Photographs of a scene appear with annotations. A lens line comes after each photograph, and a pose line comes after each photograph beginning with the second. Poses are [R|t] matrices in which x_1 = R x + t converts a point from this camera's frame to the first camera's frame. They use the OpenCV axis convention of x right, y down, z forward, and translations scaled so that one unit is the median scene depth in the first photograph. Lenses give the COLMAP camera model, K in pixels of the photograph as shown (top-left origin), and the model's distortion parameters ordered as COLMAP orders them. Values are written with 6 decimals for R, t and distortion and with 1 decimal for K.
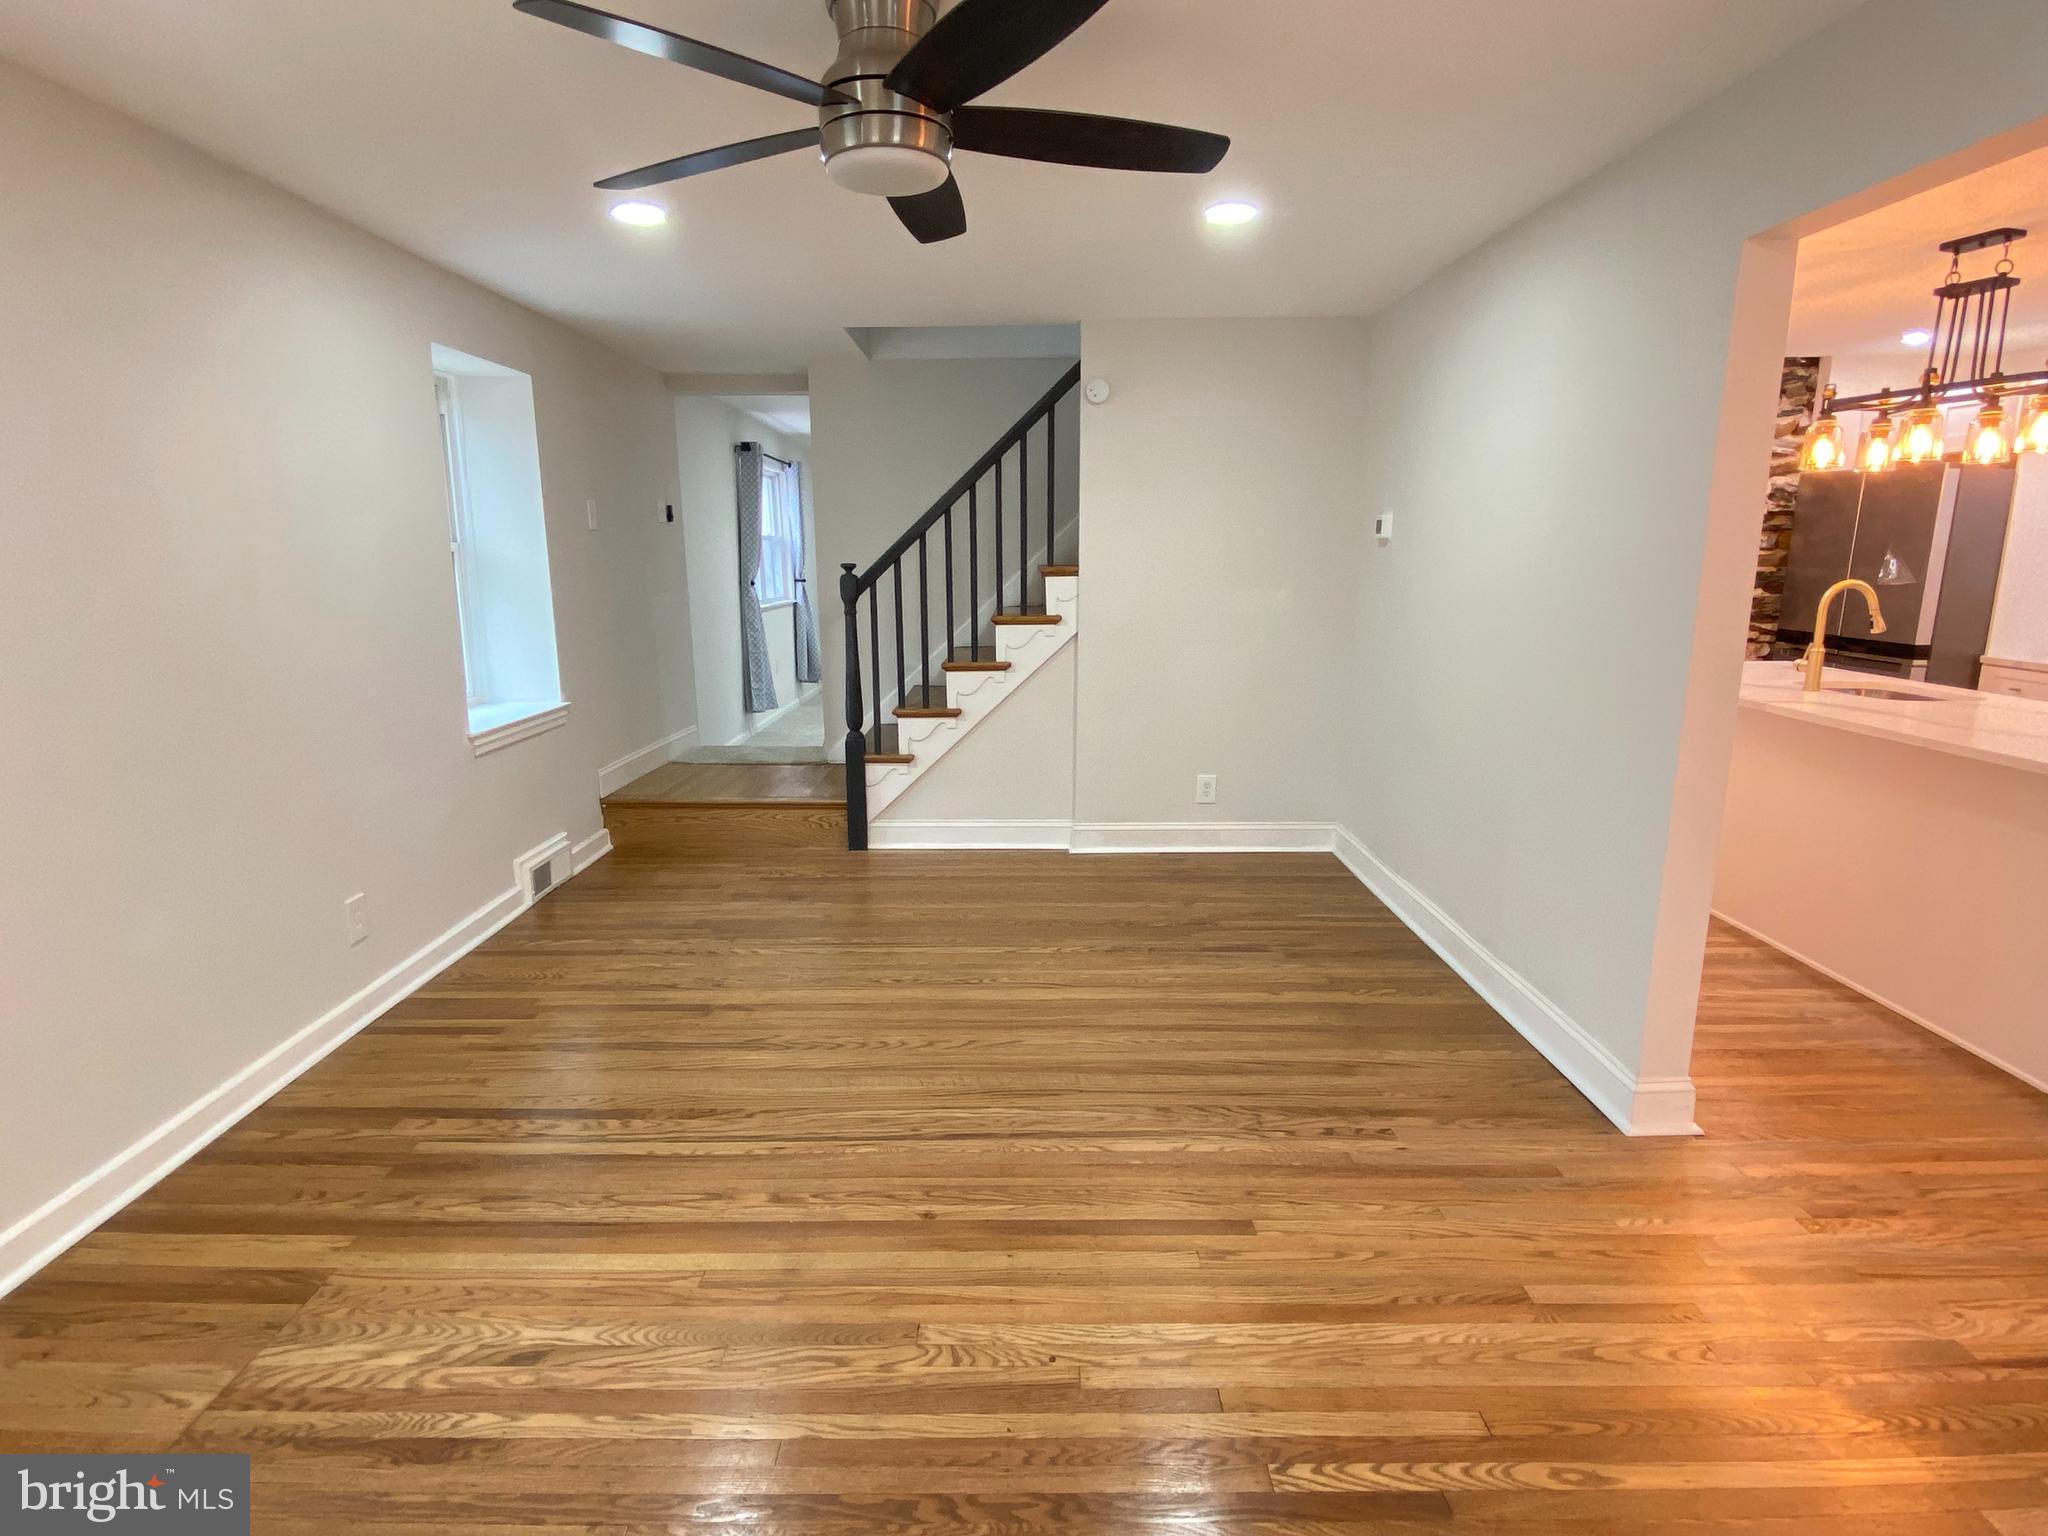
lens RADIAL K [[1036.6, 0, 1032.7], [0, 1036.6, 769.0], [0, 0, 1]] dist [0.028812, -0.026226]
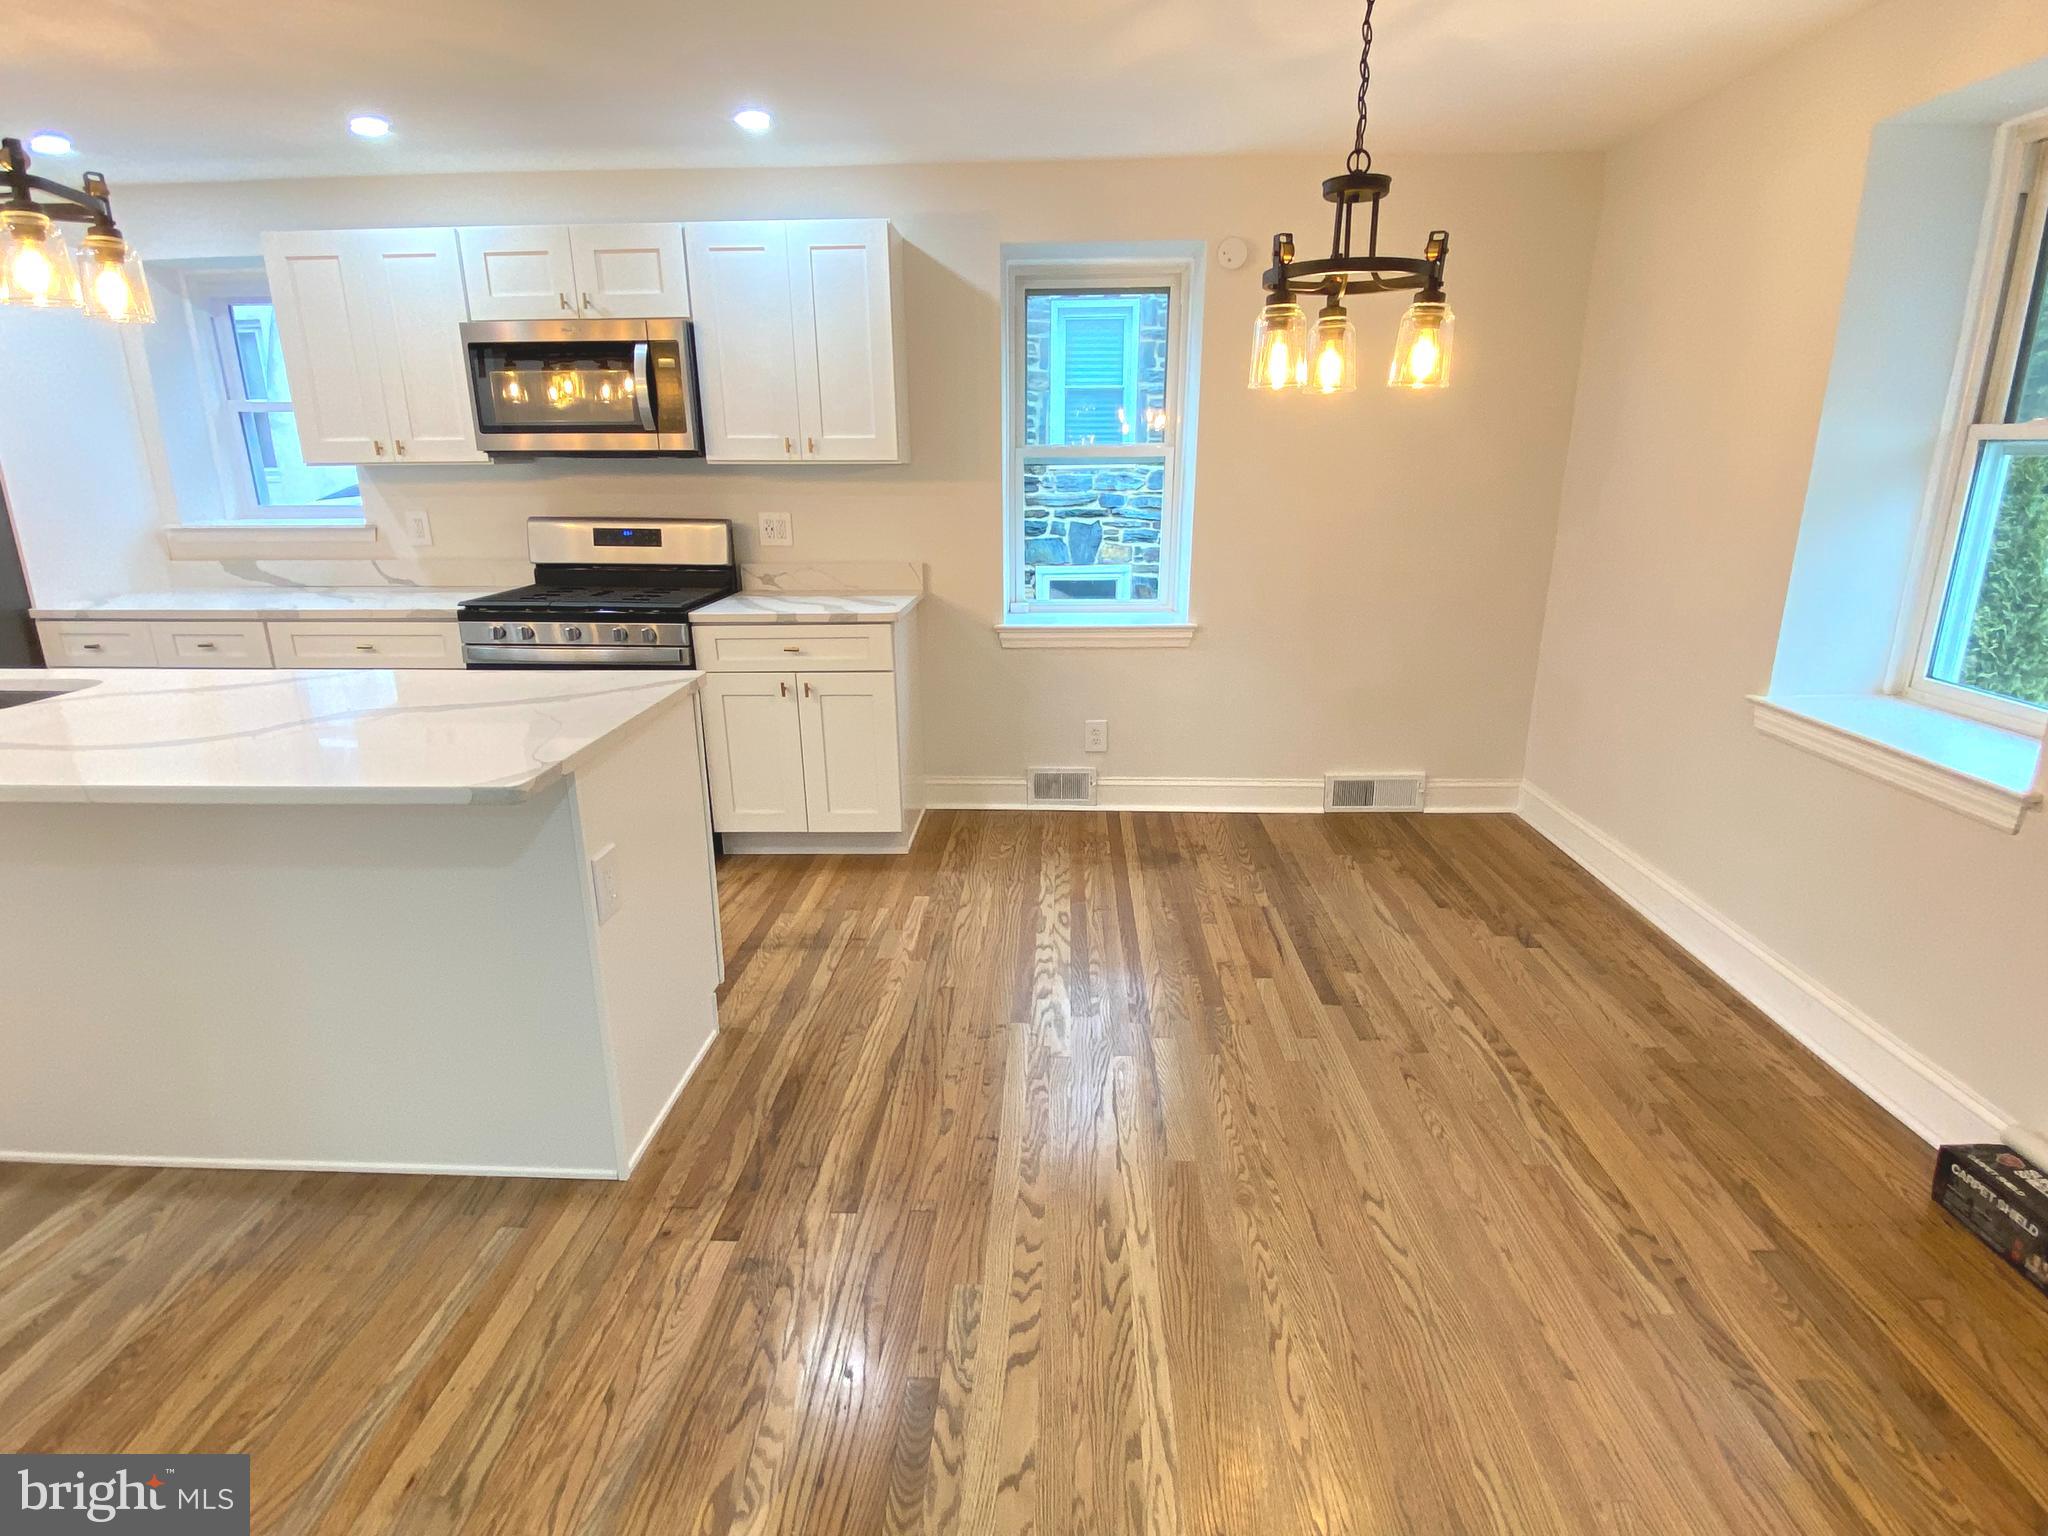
lens RADIAL K [[1036.6, 0, 1014.2], [0, 1036.6, 771.3], [0, 0, 1]] dist [0.028812, -0.026226]
pose [[0.043779, -0.279510, 0.959144, 0.274364], [0.208666, 0.941448, 0.264829, -0.070365], [-0.977007, 0.188547, 0.099540, 0.368416]]
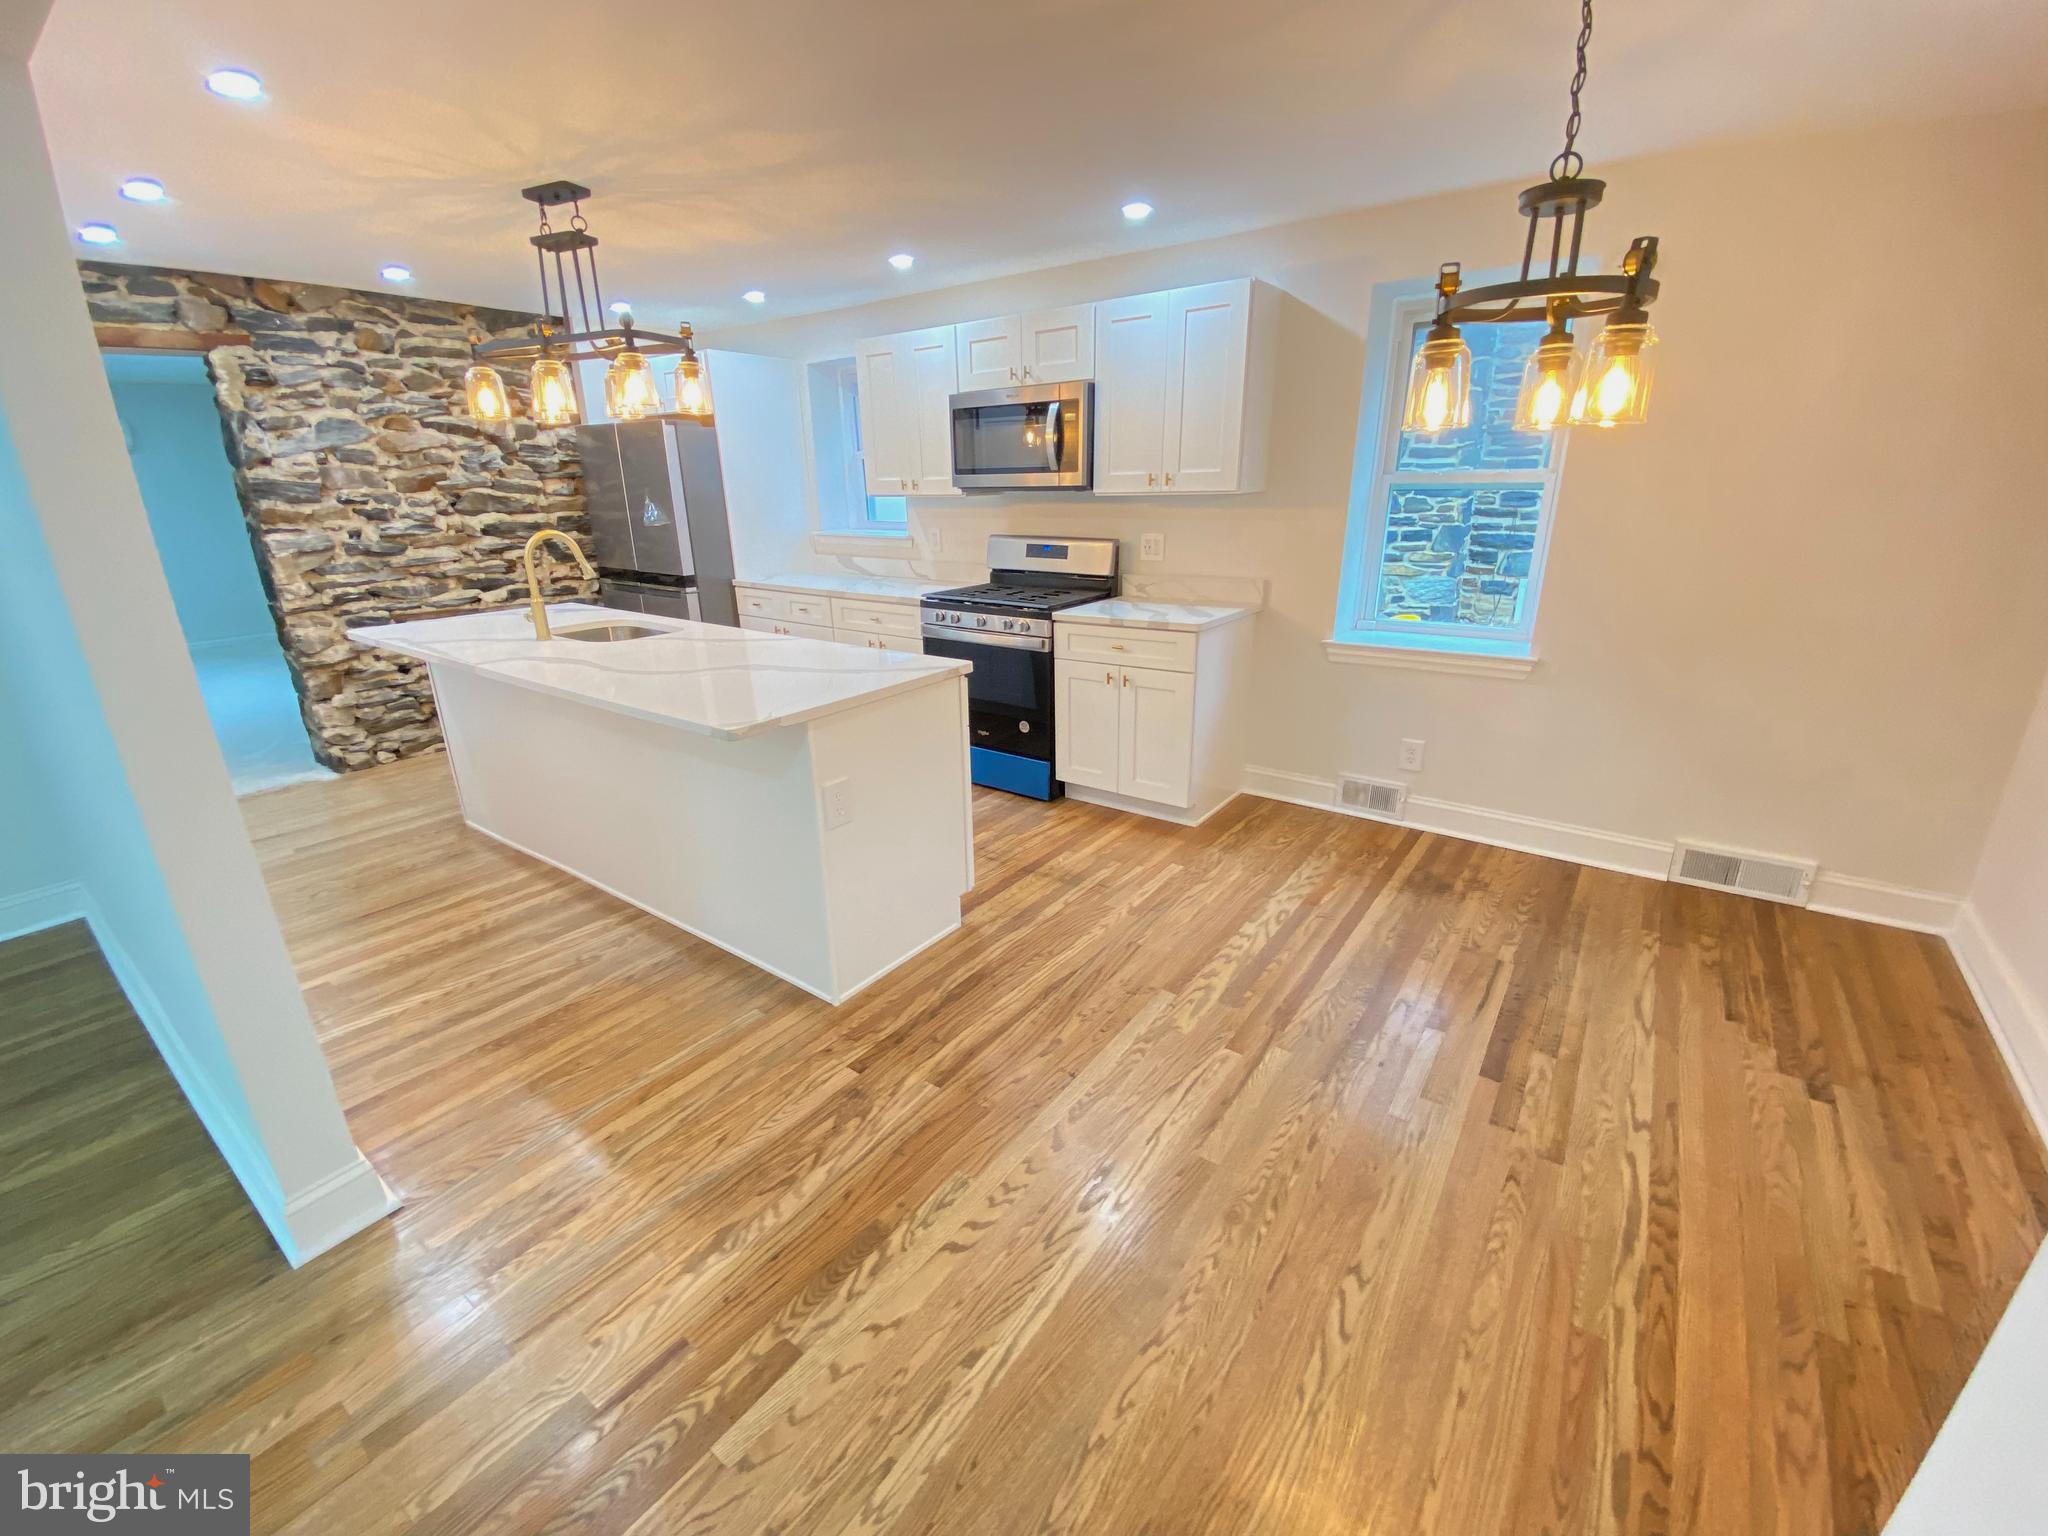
lens RADIAL K [[826.1, 0, 1019.2], [0, 826.1, 769.9], [0, 0, 1]] dist [0.005309, -0.012920]
pose [[0.590743, -0.267395, 0.761264, 0.401065], [0.173927, 0.963510, 0.203466, -0.038864], [-0.787891, 0.012208, 0.615694, 0.130596]]
